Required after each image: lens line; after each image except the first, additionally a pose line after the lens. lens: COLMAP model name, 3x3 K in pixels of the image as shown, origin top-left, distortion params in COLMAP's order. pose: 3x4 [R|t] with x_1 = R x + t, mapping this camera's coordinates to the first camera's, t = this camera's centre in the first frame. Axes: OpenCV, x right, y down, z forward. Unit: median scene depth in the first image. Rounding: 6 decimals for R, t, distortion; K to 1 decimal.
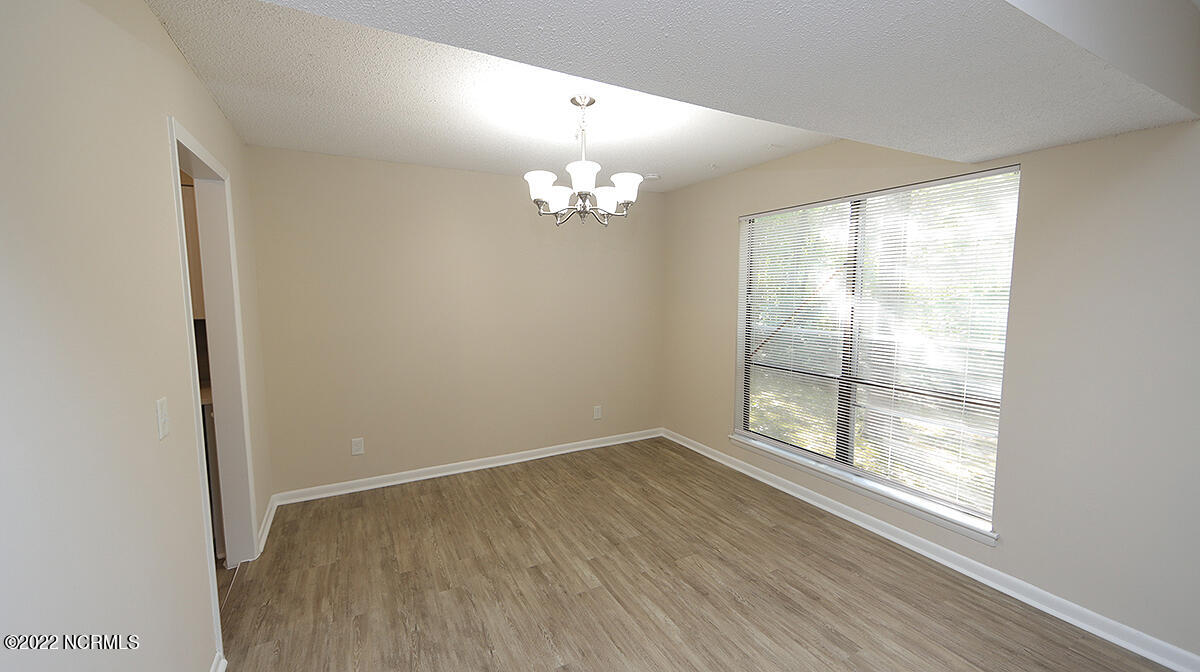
lens RADIAL K [[466.7, 0, 599.0], [0, 466.7, 339.7], [0, 0, 1]] dist [0.000923, -0.000049]
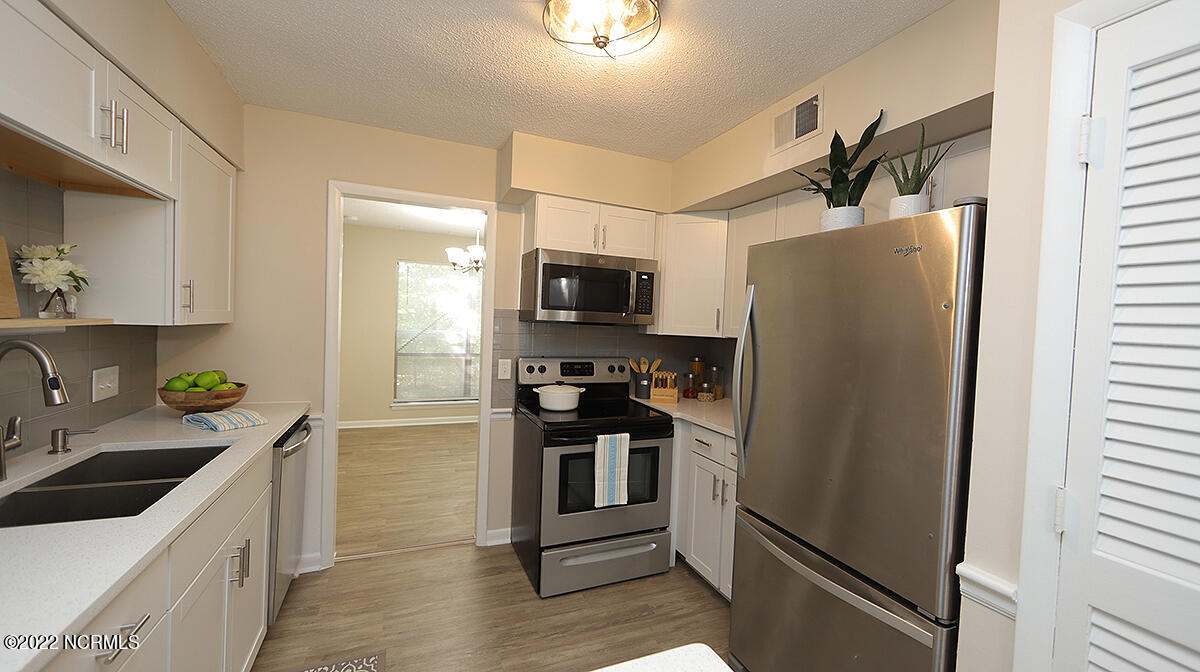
lens RADIAL K [[466.7, 0, 602.9], [0, 466.7, 336.5], [0, 0, 1]] dist [0.000923, -0.000049]
pose [[0.094951, -0.022219, 0.995234, -1.650784], [0.058249, 0.998162, 0.016727, 0.010000], [-0.993776, 0.056383, 0.096070, 0.277267]]
